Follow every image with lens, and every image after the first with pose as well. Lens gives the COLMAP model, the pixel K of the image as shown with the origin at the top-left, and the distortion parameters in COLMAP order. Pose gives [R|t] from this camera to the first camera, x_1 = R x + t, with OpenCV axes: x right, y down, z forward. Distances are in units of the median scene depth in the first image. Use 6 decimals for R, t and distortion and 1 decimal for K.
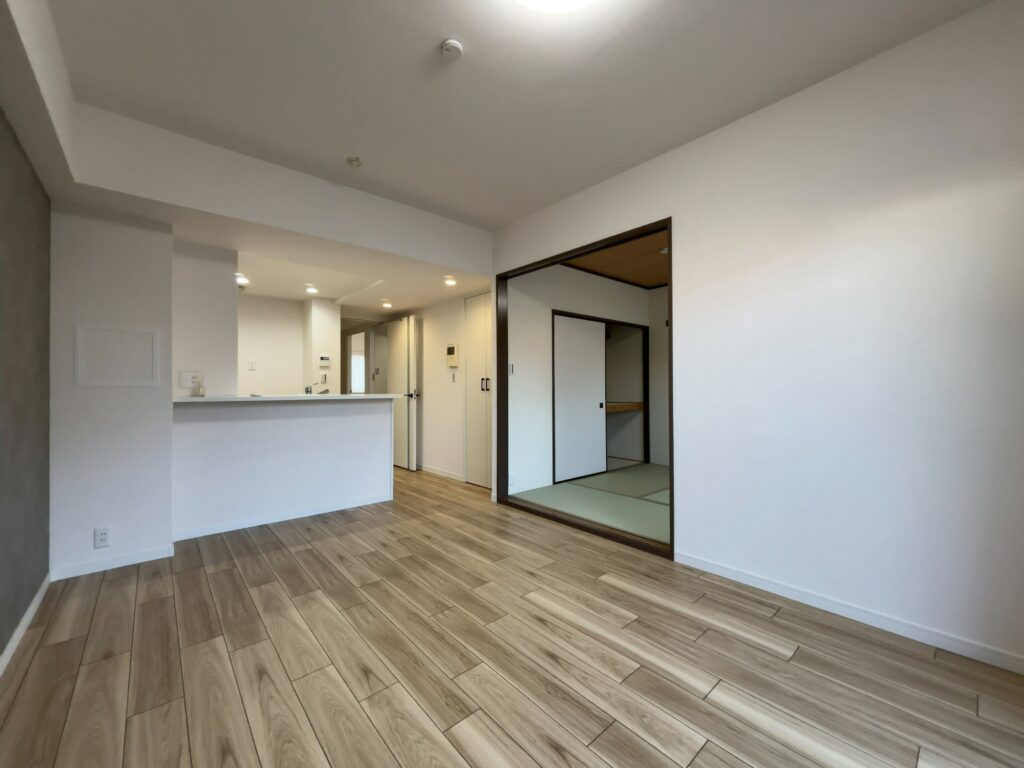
lens RADIAL K [[410.0, 0, 513.9], [0, 410.0, 381.6], [0, 0, 1]] dist [0.002560, -0.001256]
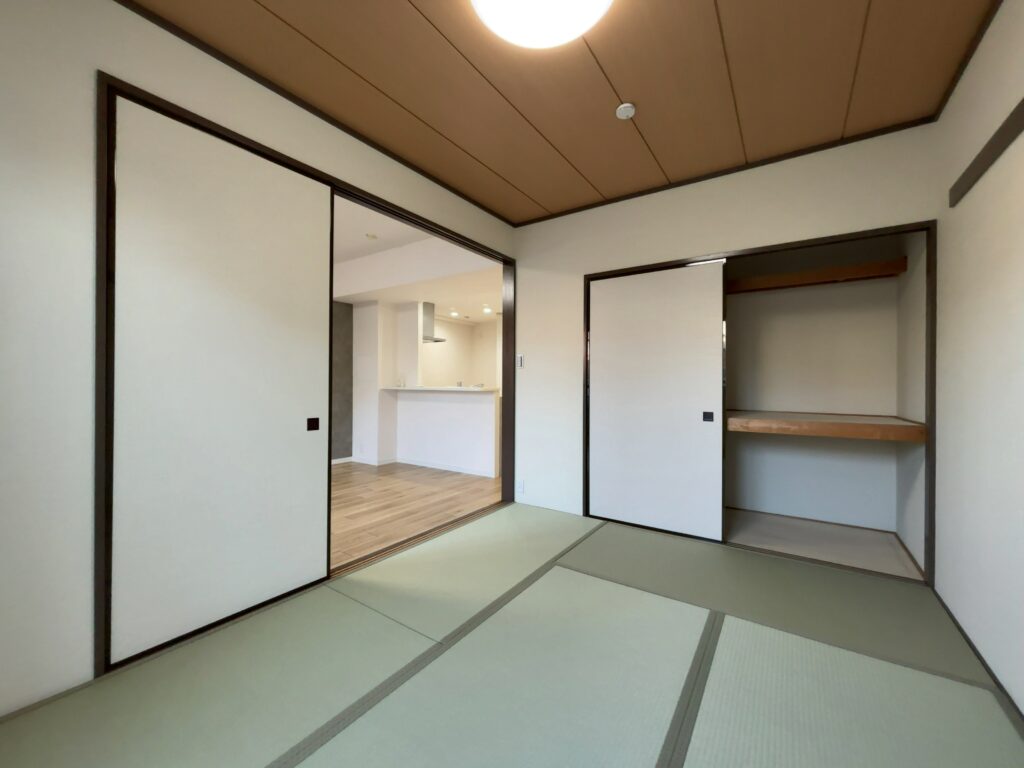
lens RADIAL K [[410.0, 0, 508.8], [0, 410.0, 386.9], [0, 0, 1]] dist [0.002560, -0.001256]
pose [[0.229462, 0.013700, -0.973221, 1.007339], [0.007766, 0.999843, 0.015905, 0.010104], [0.973287, -0.011208, 0.229320, 0.922337]]
